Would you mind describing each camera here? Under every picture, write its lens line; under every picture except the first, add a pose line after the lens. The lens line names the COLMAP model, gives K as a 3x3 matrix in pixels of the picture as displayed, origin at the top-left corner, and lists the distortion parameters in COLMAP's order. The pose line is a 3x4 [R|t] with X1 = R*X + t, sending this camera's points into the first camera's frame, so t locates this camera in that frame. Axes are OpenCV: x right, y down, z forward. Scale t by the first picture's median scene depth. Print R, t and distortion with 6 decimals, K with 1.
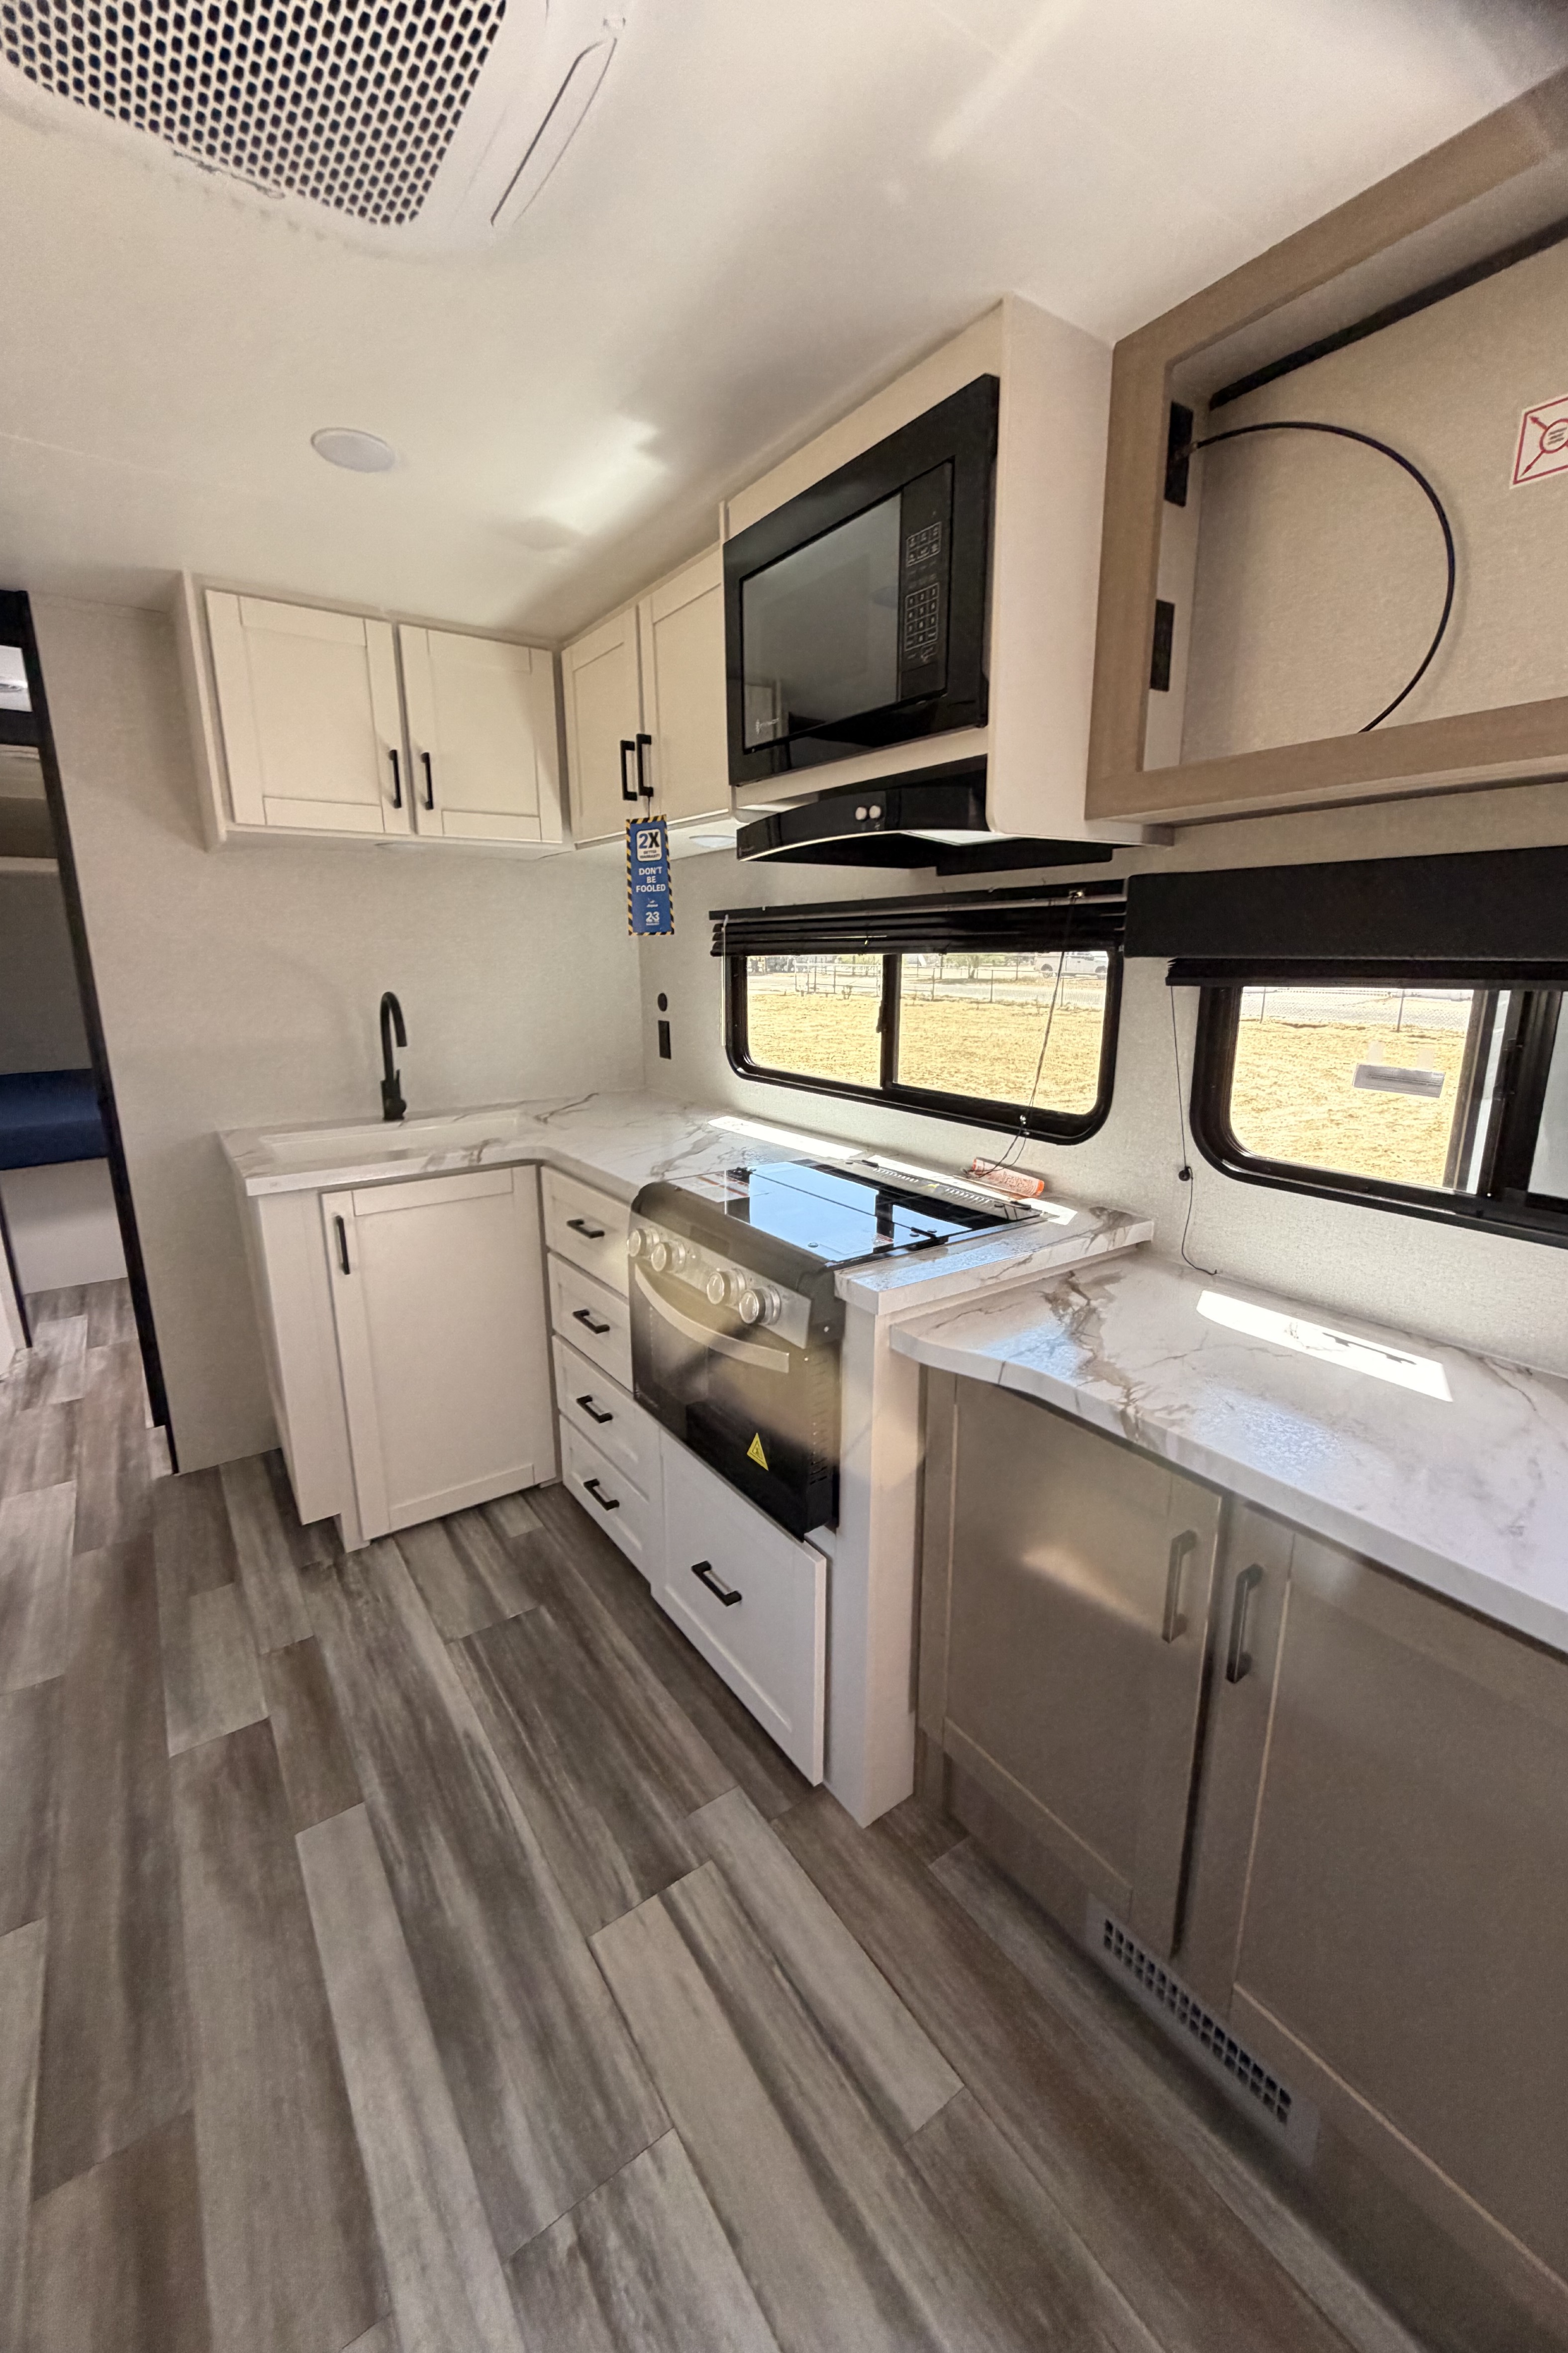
lens RADIAL K [[937.3, 0, 785.7], [0, 937.3, 1167.1], [0, 0, 1]] dist [-0.000278, 0.000100]
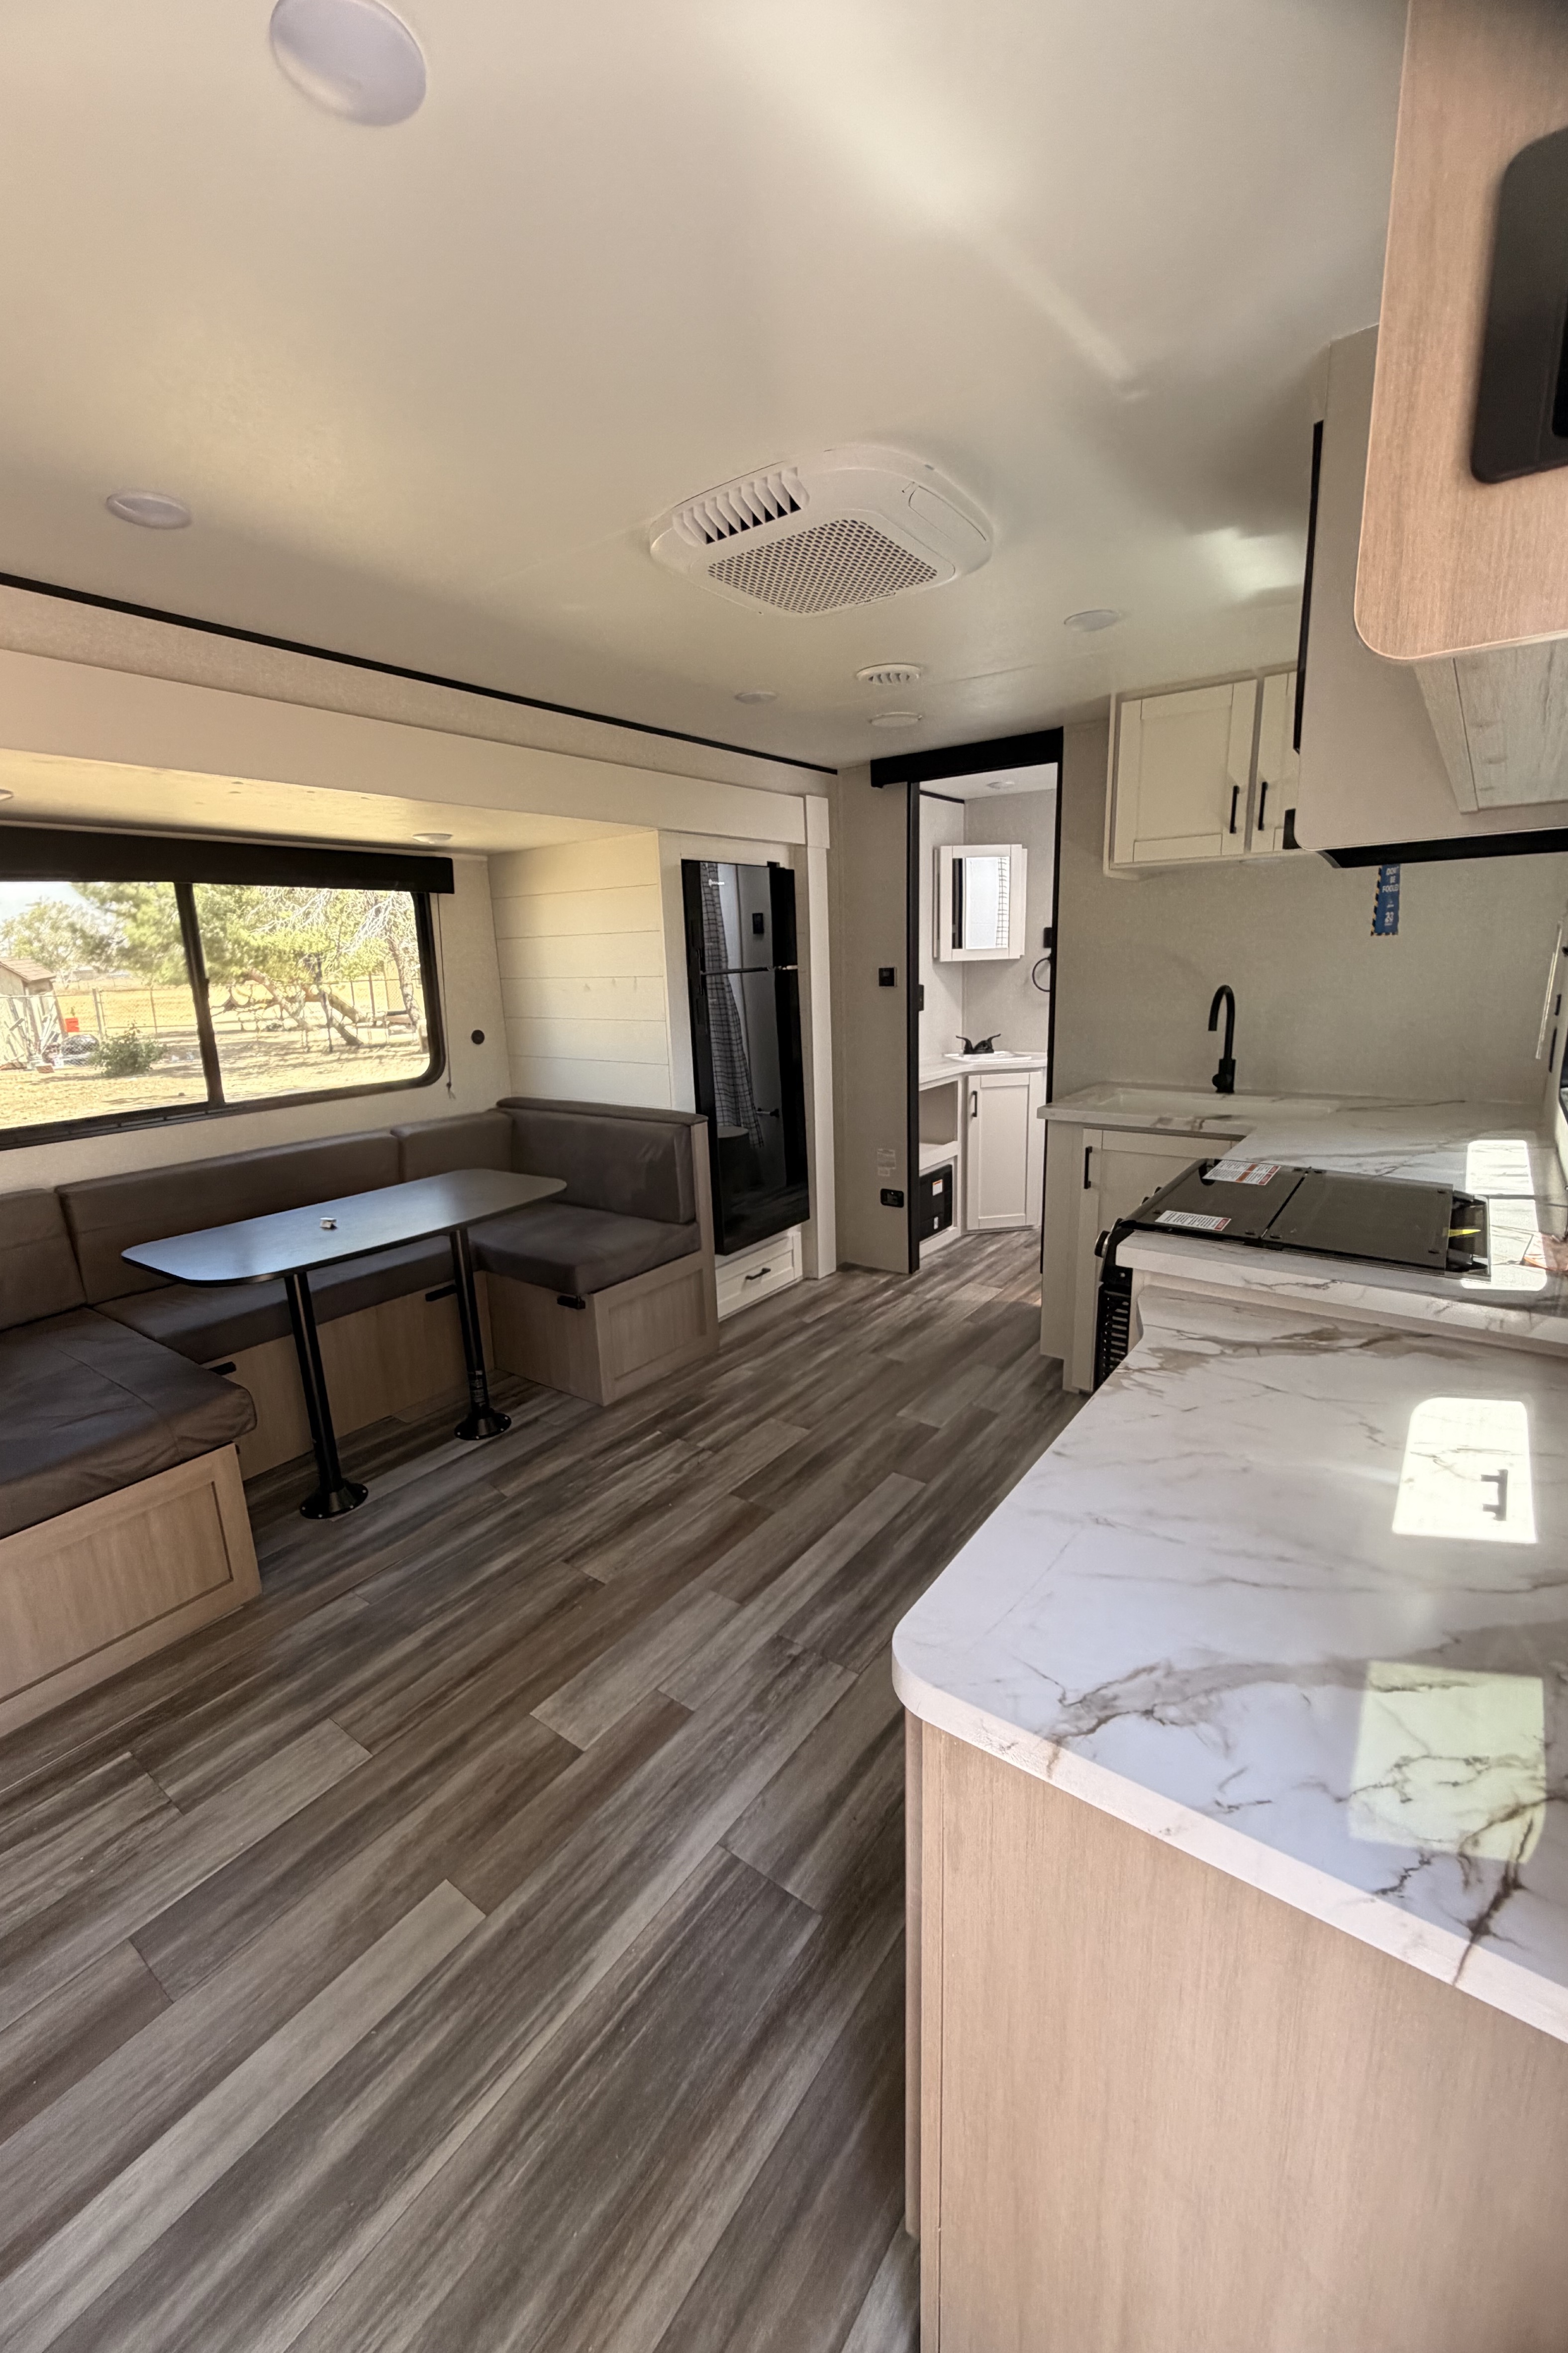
lens RADIAL K [[937.3, 0, 785.7], [0, 937.3, 1167.1], [0, 0, 1]] dist [-0.000278, 0.000100]
pose [[0.326426, 0.207437, -0.922180, 1.038375], [-0.189164, 0.970222, 0.151285, -0.066529], [0.926101, 0.125060, 0.355946, 0.152734]]
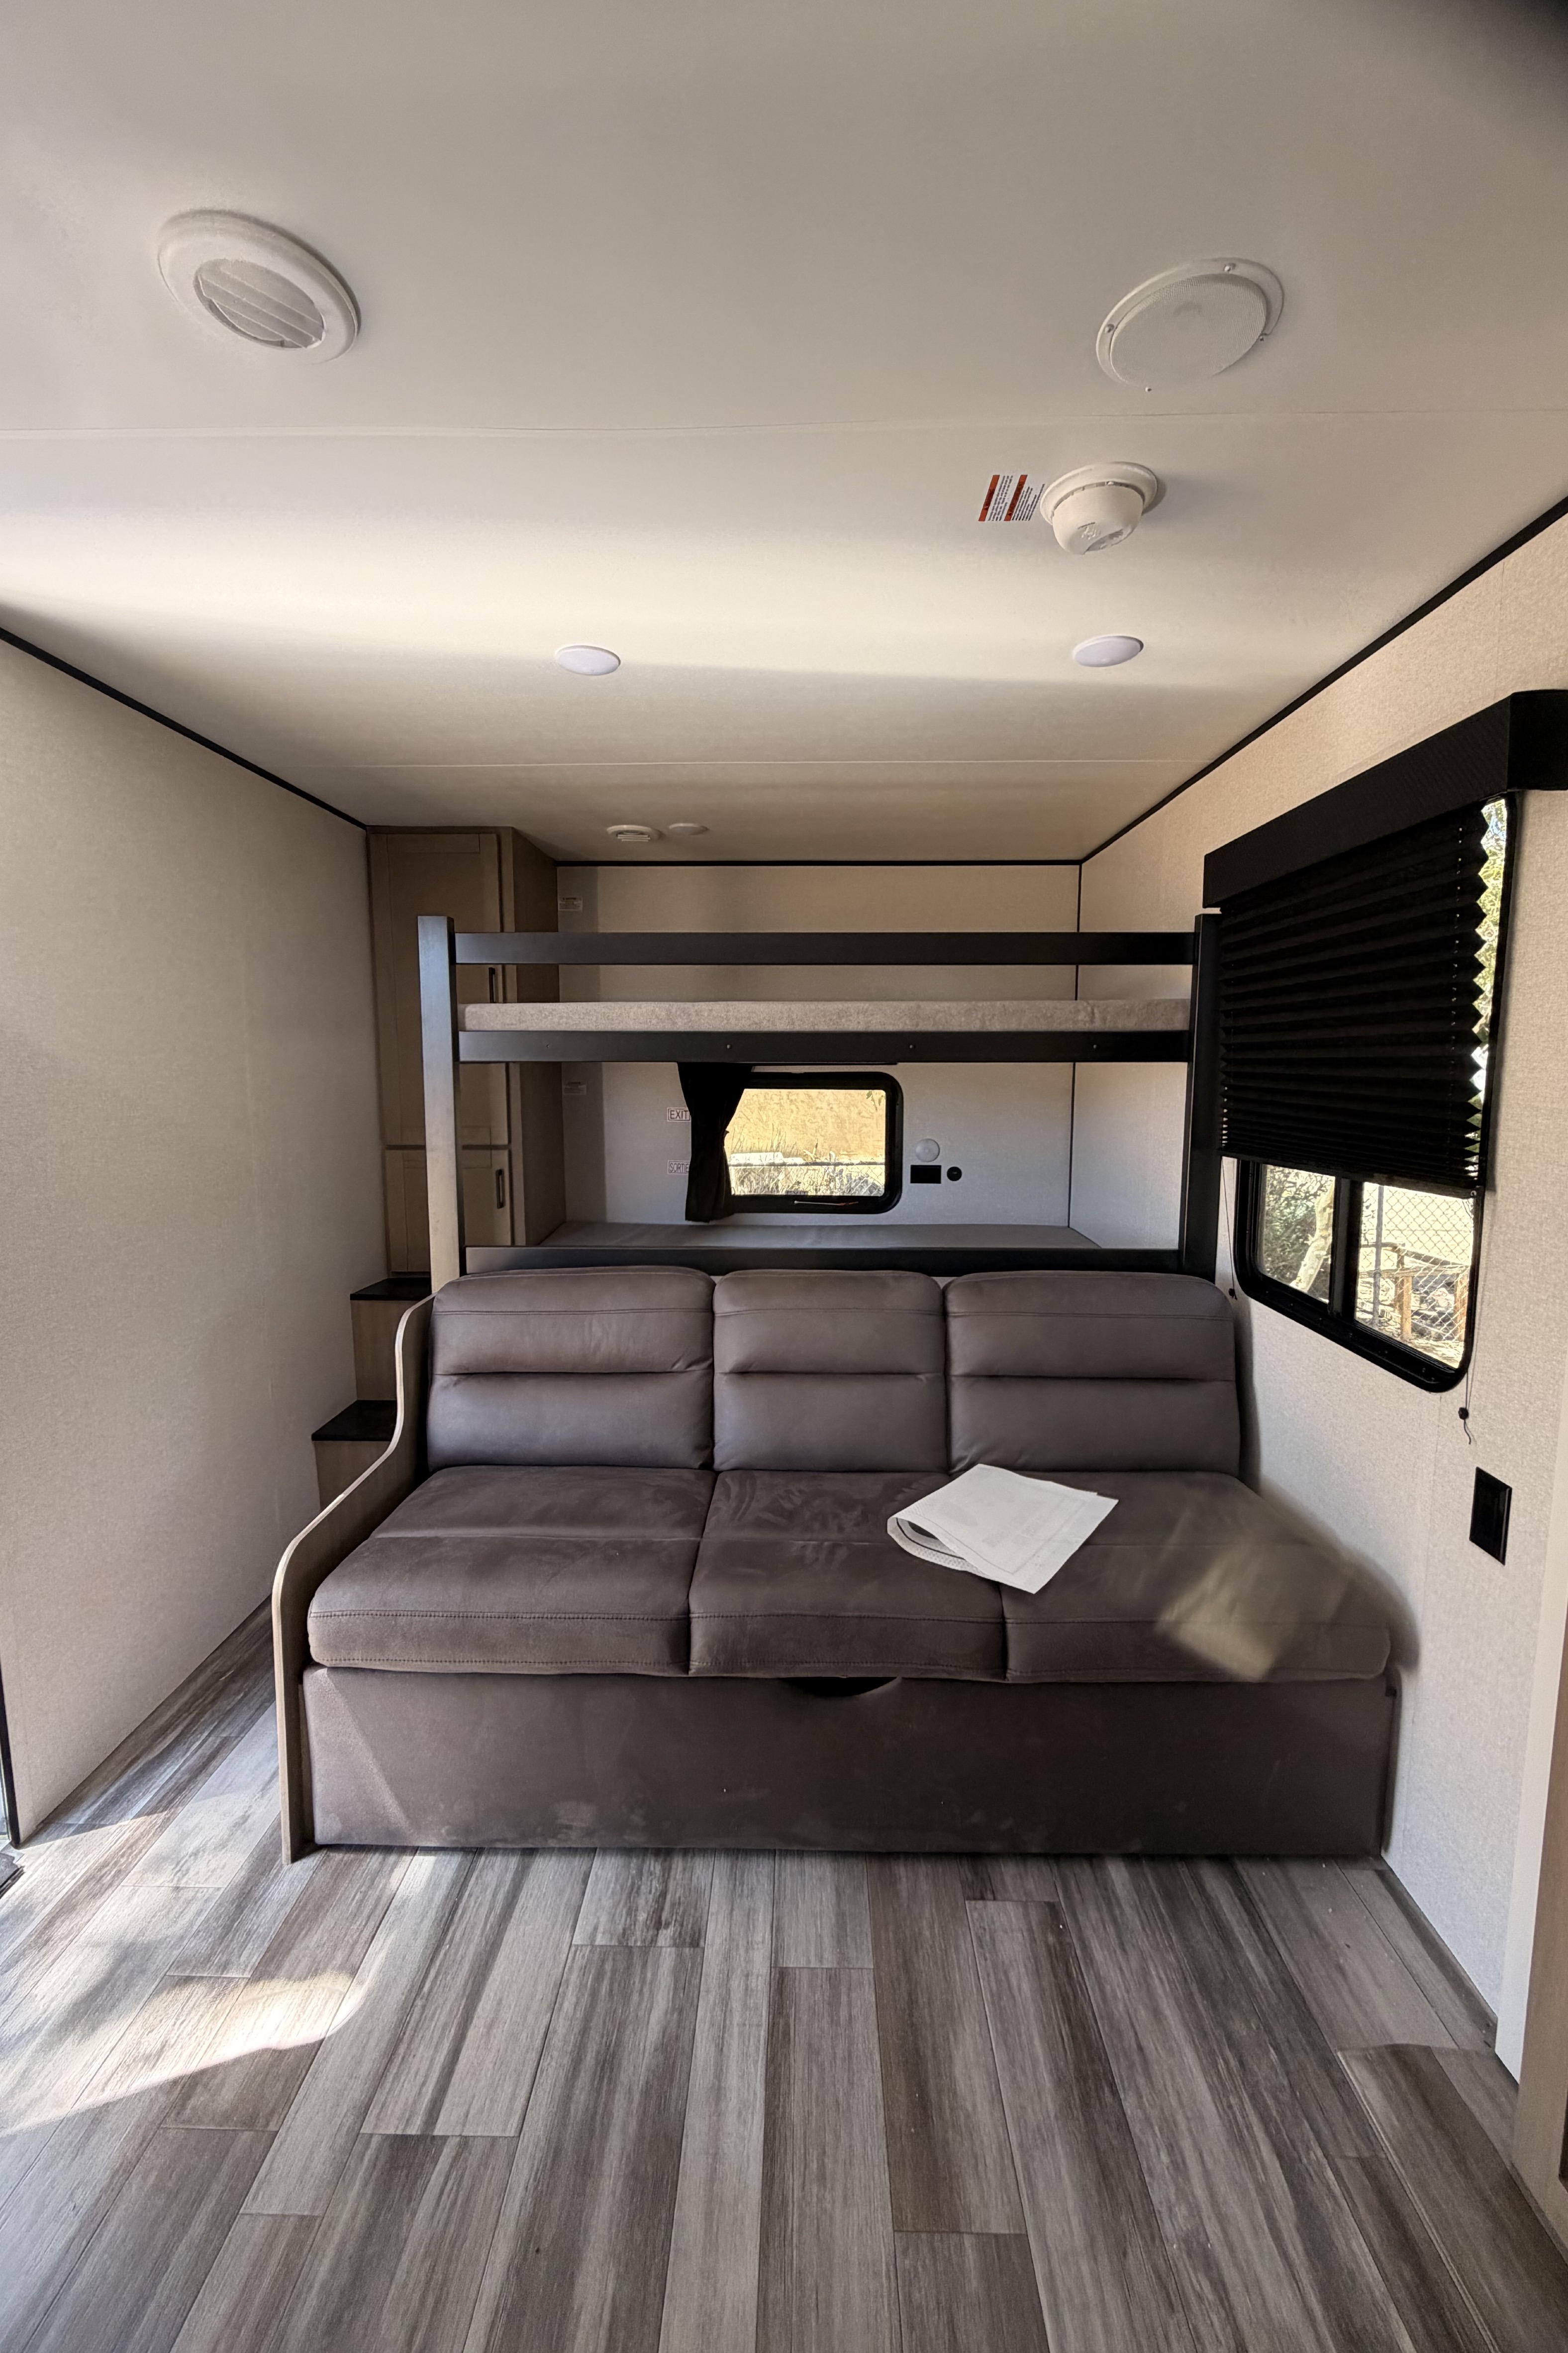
lens RADIAL K [[937.3, 0, 785.7], [0, 937.3, 1167.1], [0, 0, 1]] dist [-0.000278, 0.000100]
pose [[-0.807358, -0.059586, 0.587045, -0.933118], [0.139767, 0.947264, 0.288369, -0.296696], [-0.573270, 0.314867, -0.756453, 1.294456]]
